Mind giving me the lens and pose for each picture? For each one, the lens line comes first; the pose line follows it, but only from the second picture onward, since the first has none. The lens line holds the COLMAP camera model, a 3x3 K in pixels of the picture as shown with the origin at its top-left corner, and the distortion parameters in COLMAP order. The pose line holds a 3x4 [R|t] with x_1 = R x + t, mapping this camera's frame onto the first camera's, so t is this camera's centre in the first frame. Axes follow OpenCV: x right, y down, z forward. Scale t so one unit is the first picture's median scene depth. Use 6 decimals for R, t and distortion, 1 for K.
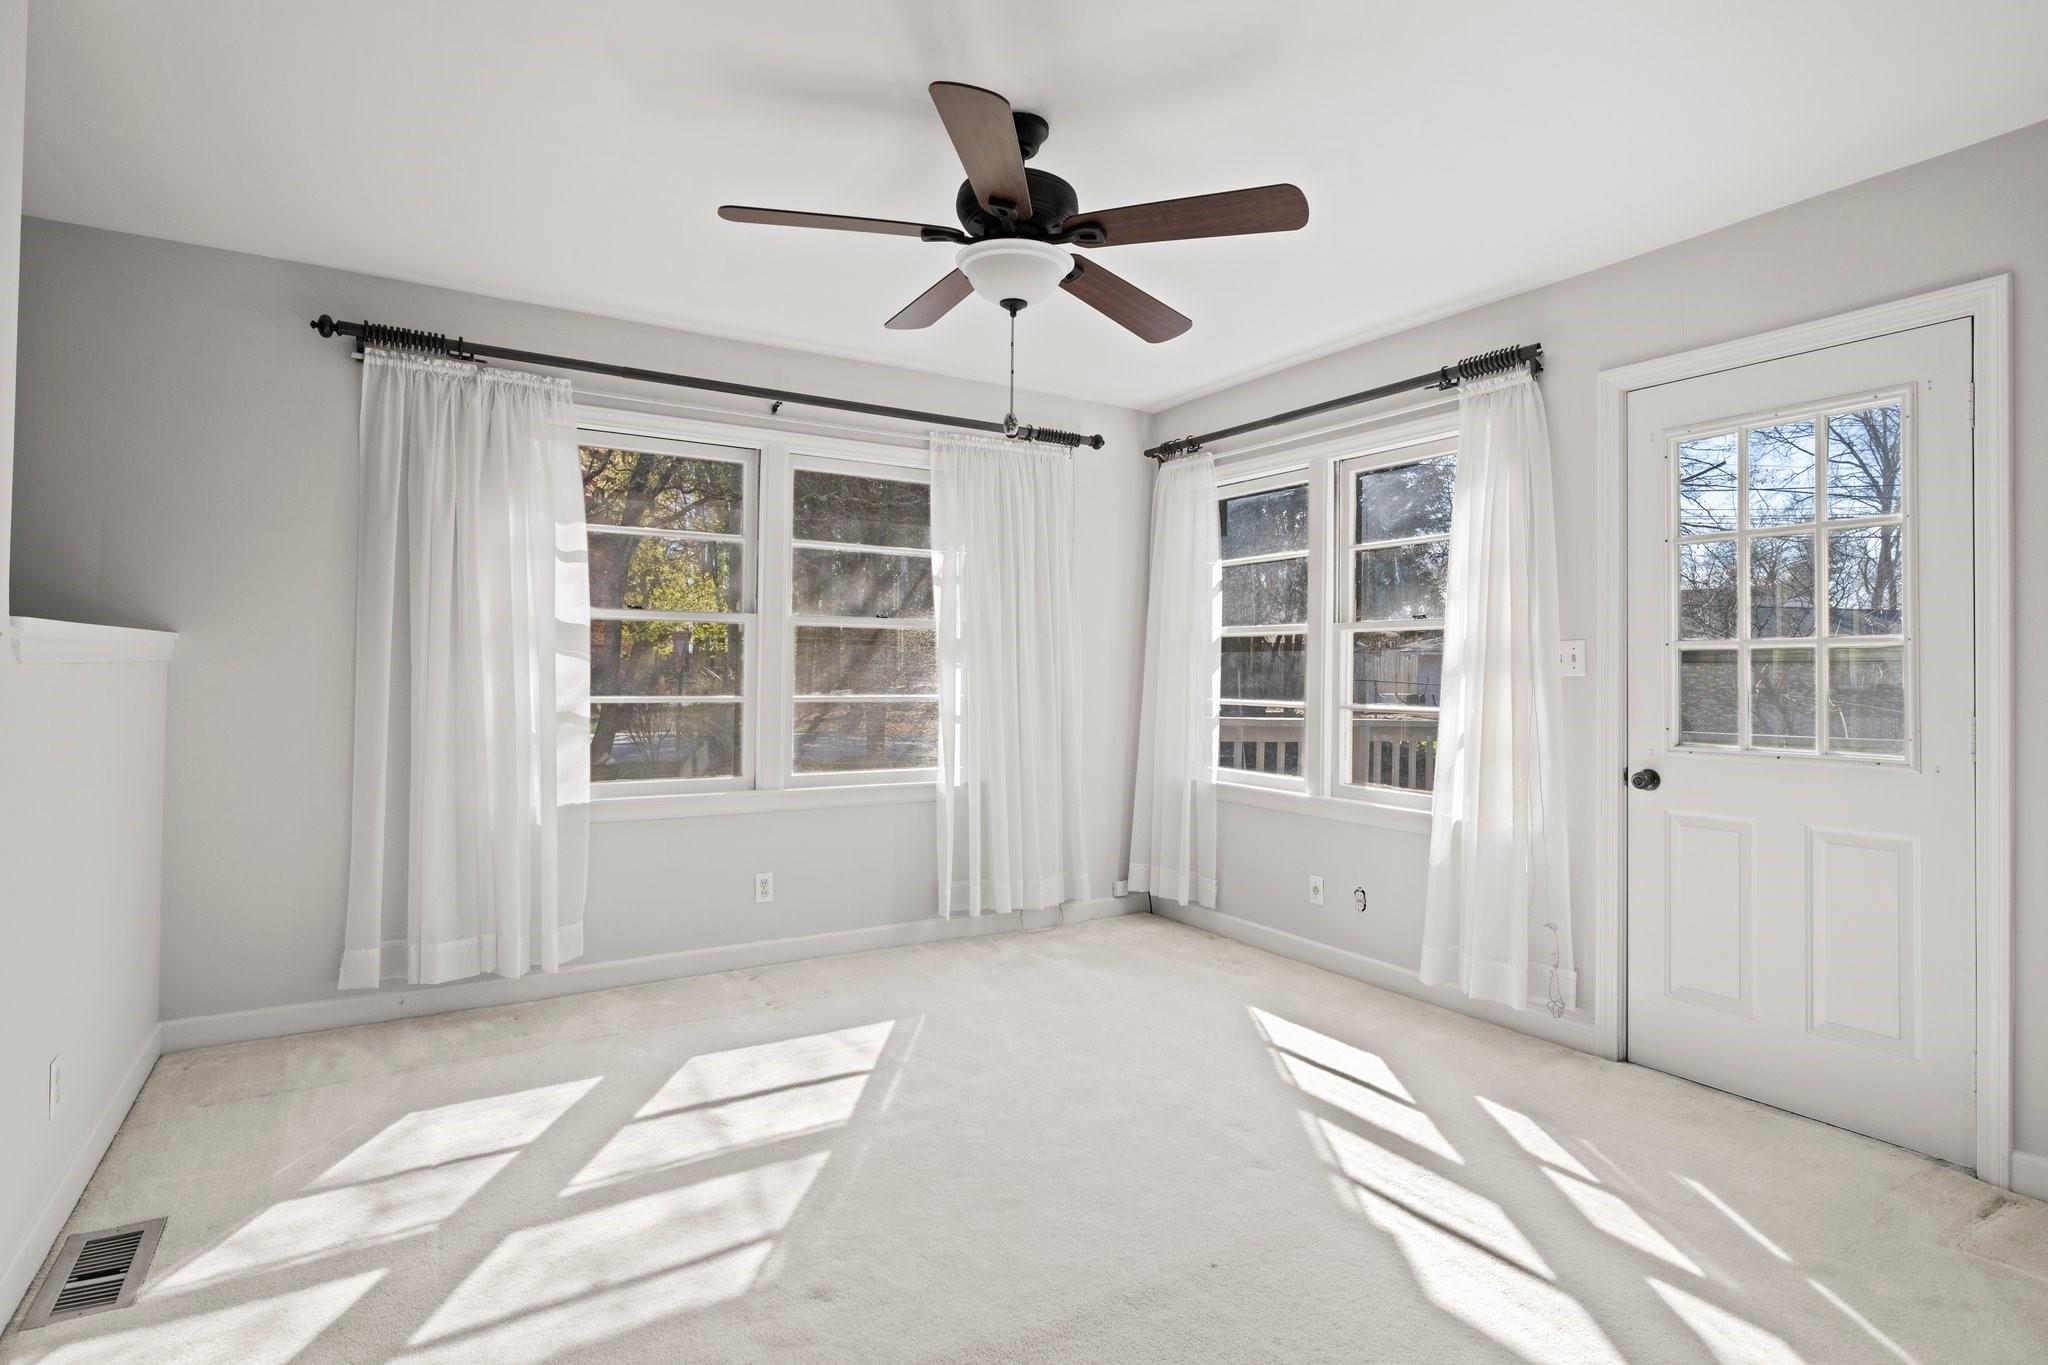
lens RADIAL K [[1025.6, 0, 1014.3], [0, 1025.6, 664.5], [0, 0, 1]] dist [-0.006325, 0.002729]
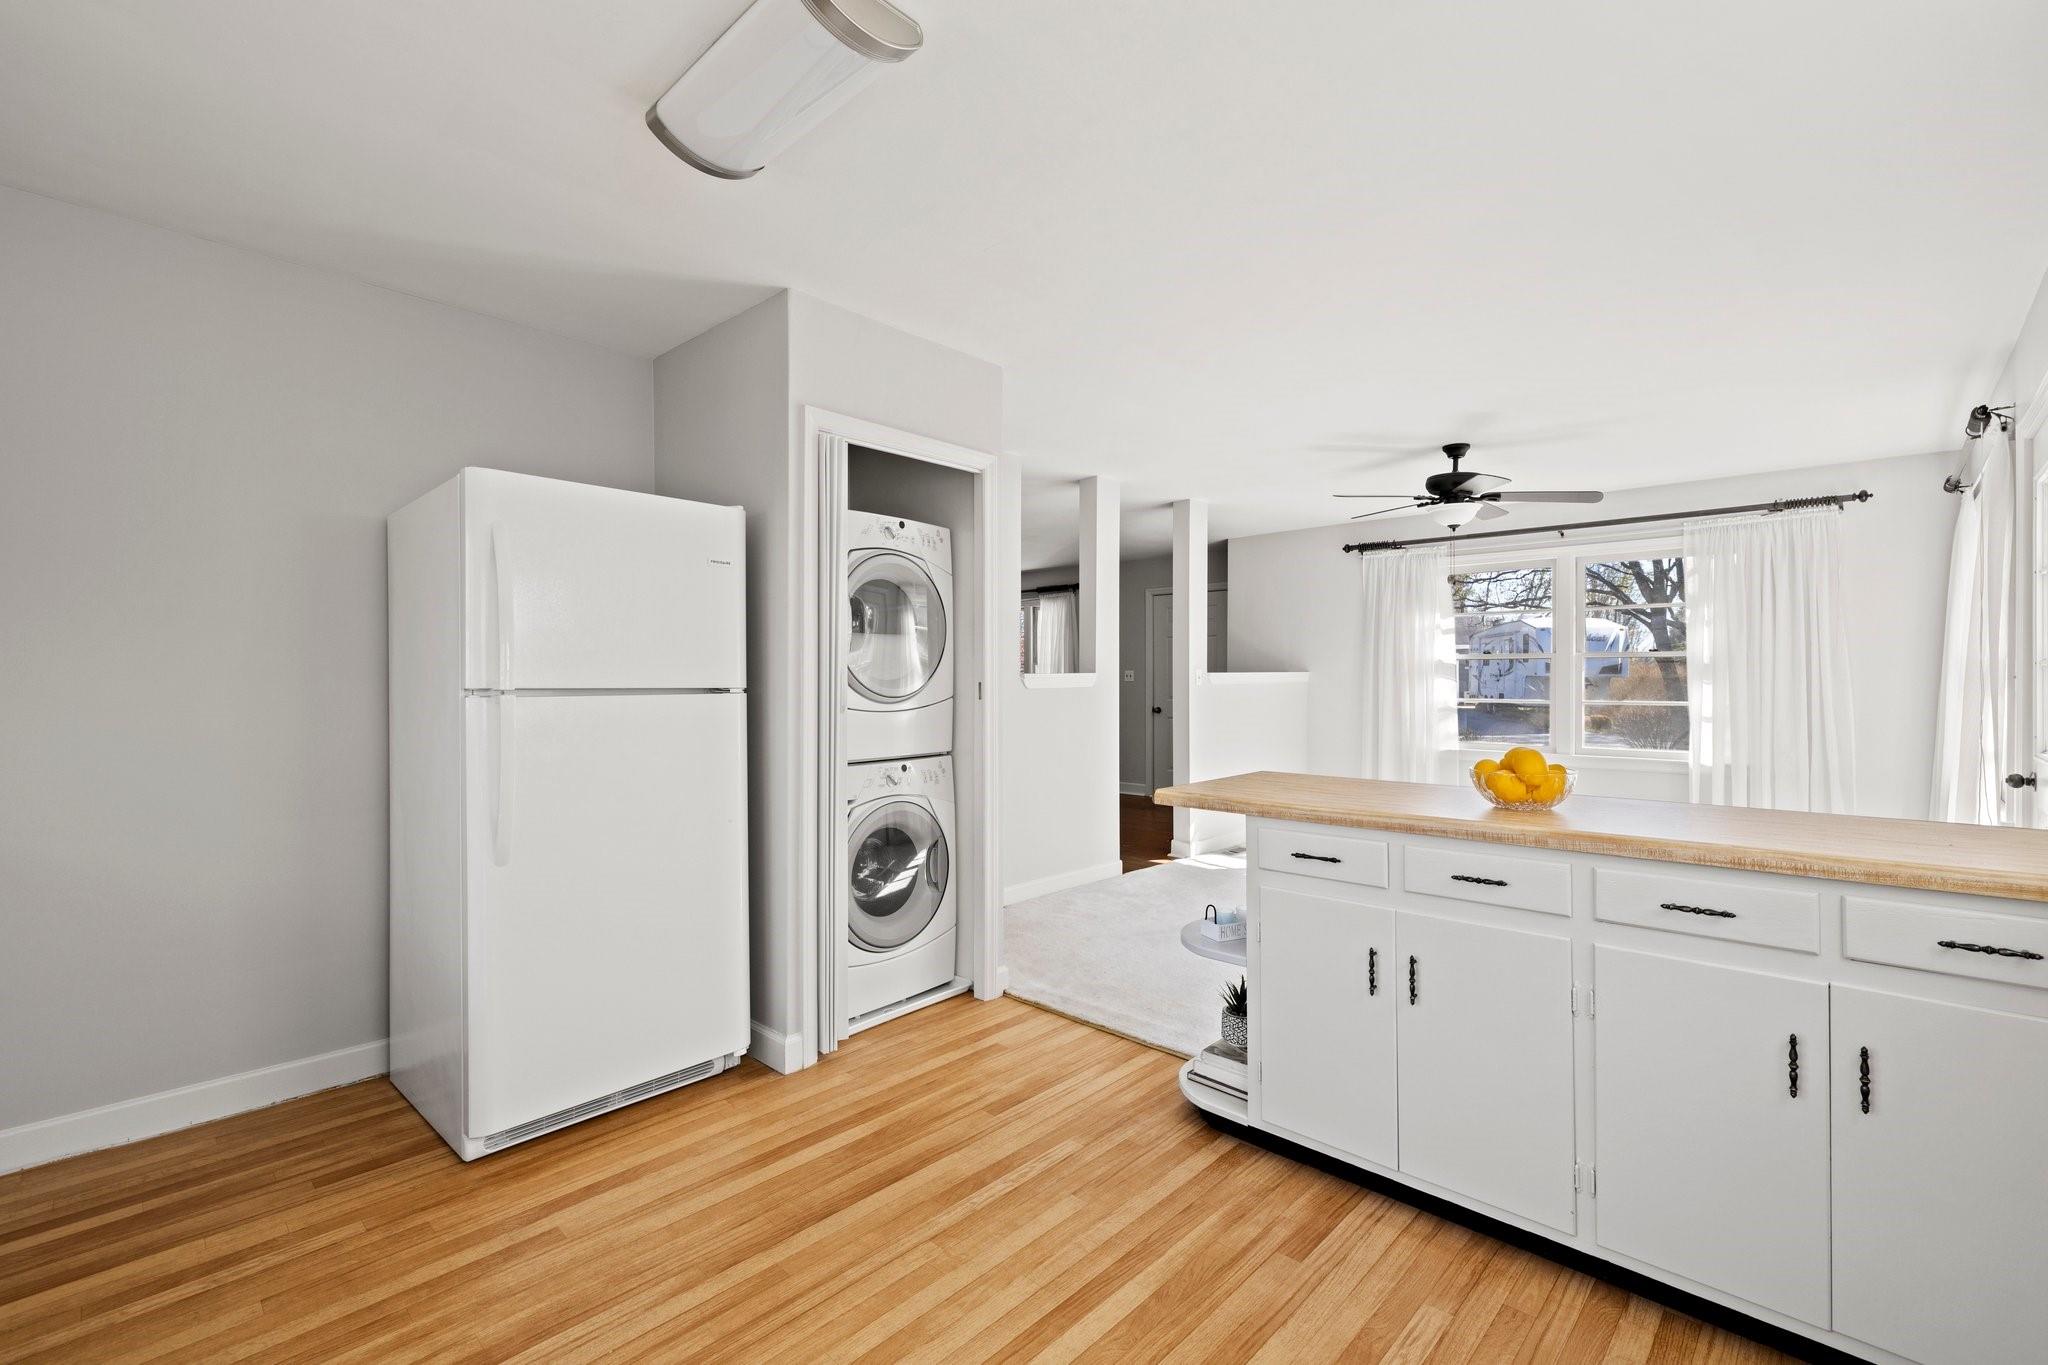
lens RADIAL K [[872.9, 0, 1023.4], [0, 872.9, 687.4], [0, 0, 1]] dist [-0.007728, 0.002471]
pose [[0.259092, 0.008166, -0.965818, 1.177240], [0.012460, 0.999853, 0.011797, -0.024372], [0.965772, -0.015091, 0.258952, -0.325743]]
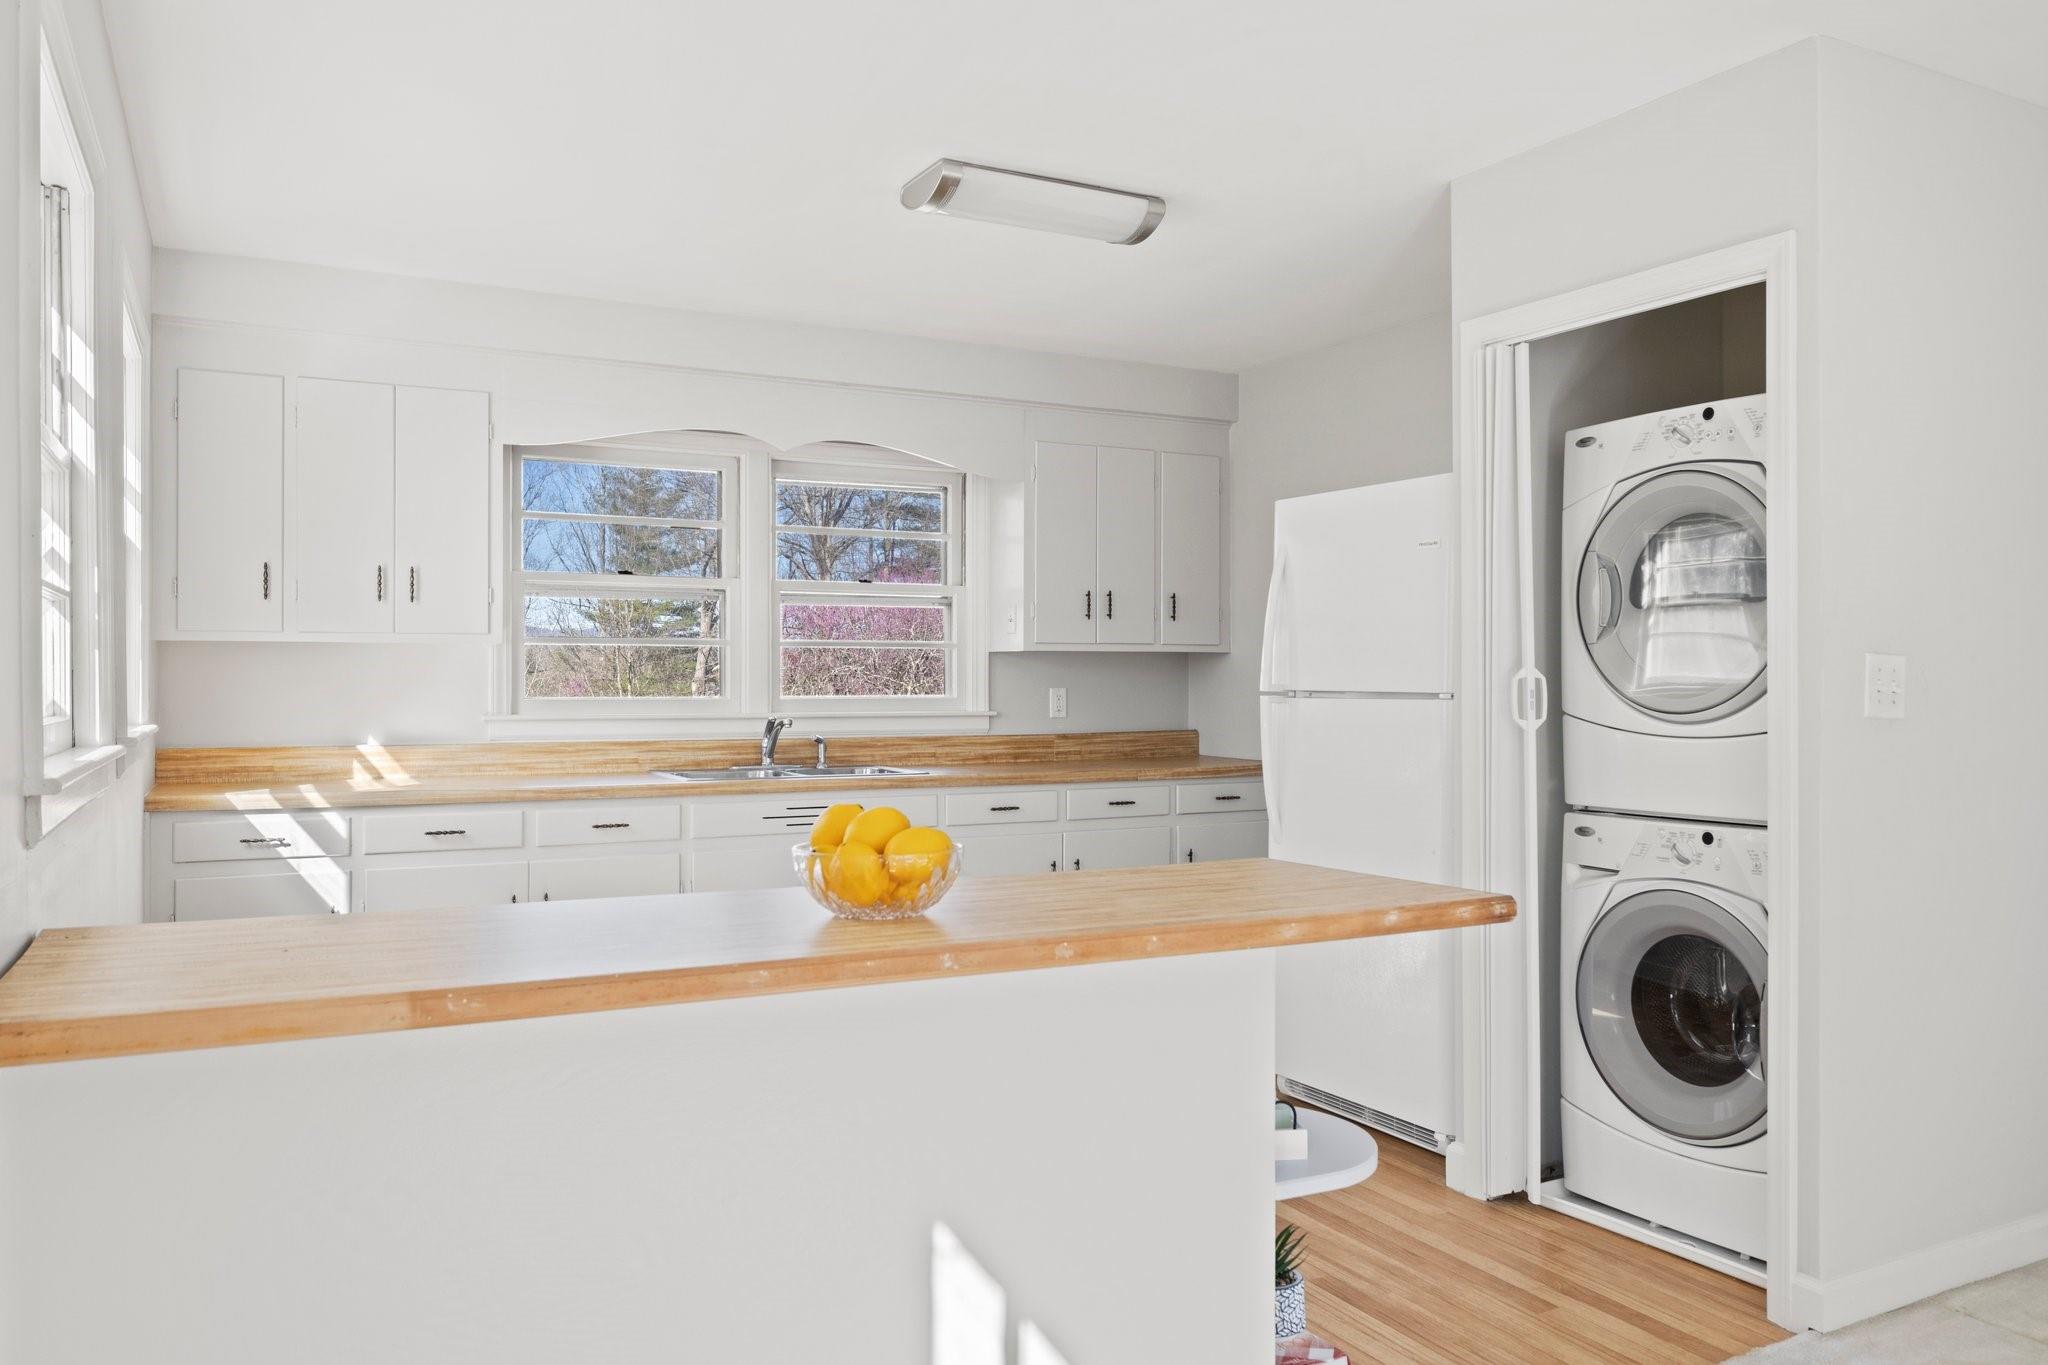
lens RADIAL K [[1509.6, 0, 1034.4], [0, 1509.6, 682.7], [0, 0, 1]] dist [0.004611, -0.013431]
pose [[-0.998074, -0.010585, 0.061124, 0.559591], [-0.011678, 0.999778, -0.017546, -0.000285], [-0.060925, -0.018226, -0.997976, 0.818930]]
